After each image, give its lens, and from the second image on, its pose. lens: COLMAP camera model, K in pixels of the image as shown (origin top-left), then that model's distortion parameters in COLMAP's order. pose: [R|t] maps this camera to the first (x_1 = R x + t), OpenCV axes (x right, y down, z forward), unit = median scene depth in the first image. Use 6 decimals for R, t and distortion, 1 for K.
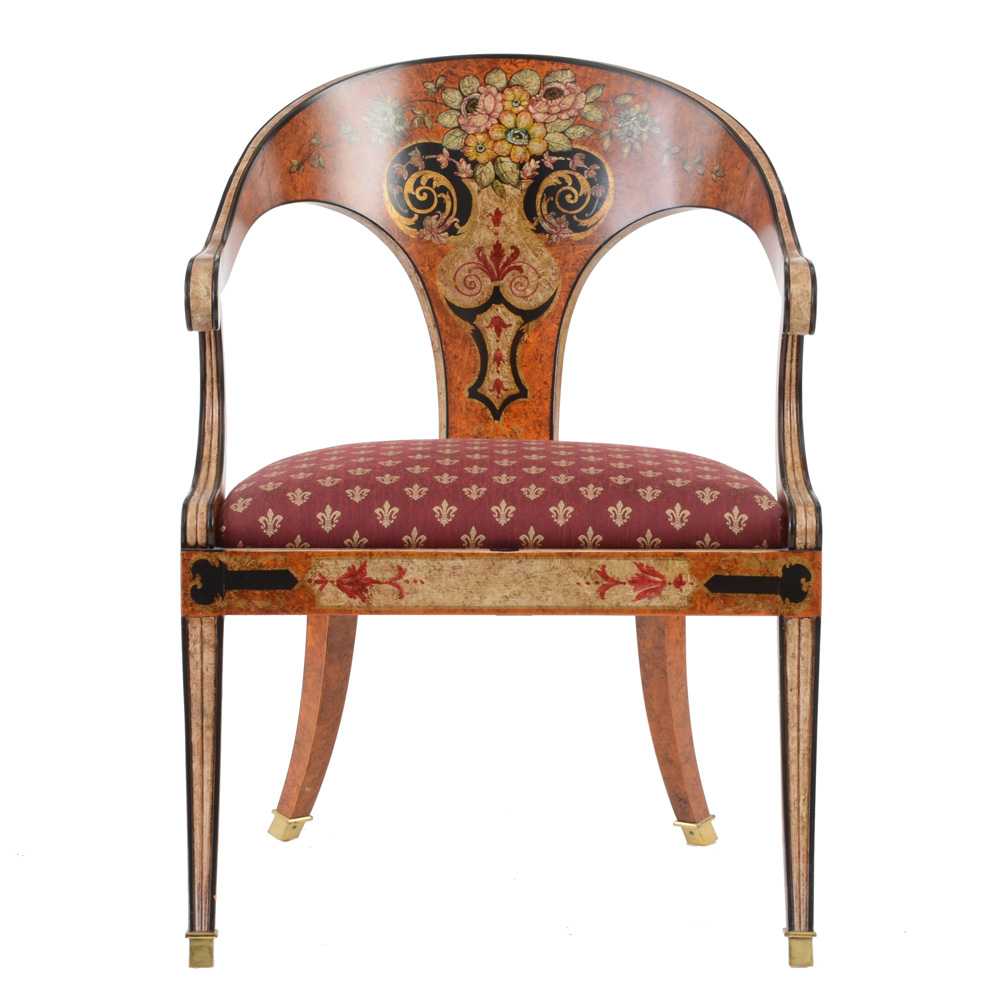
lens RADIAL K [[4738.3, 0, 507.8], [0, 4738.3, 490.8], [0, 0, 1]] dist [0.779408, 0.000000]
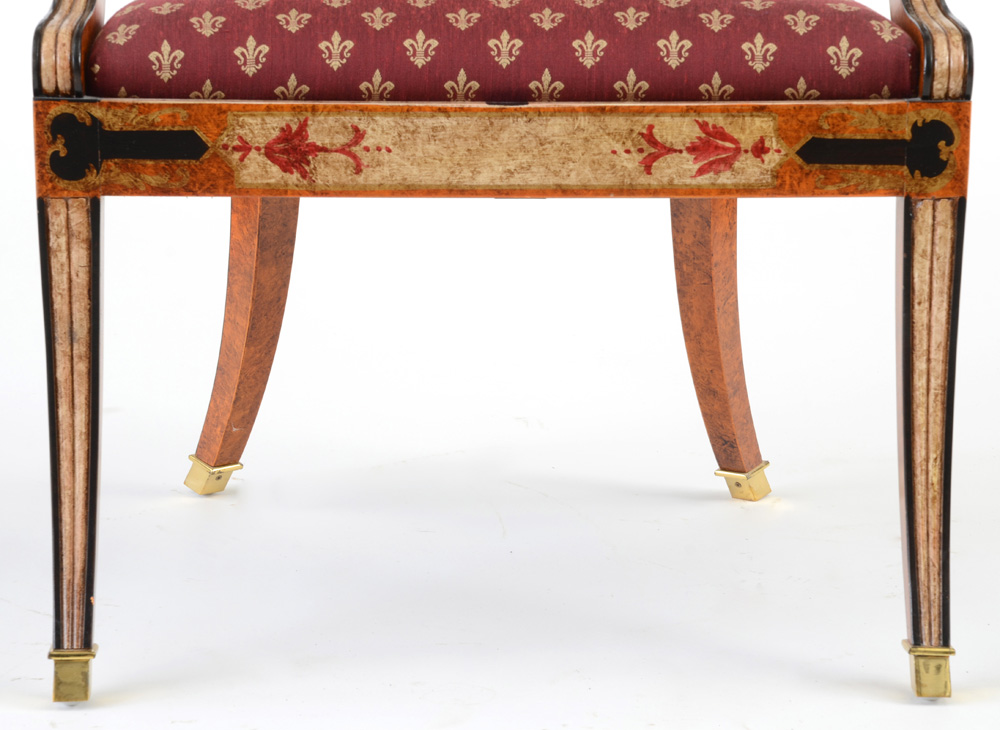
lens RADIAL K [[3375.7, 0, 494.2], [0, 3375.7, 369.9], [0, 0, 1]] dist [0.763759, 0.000000]
pose [[0.999806, -0.001429, 0.019655, -0.011261], [0.000028, 0.997467, 0.071126, 0.014598], [-0.019707, -0.071111, 0.997274, 0.456434]]
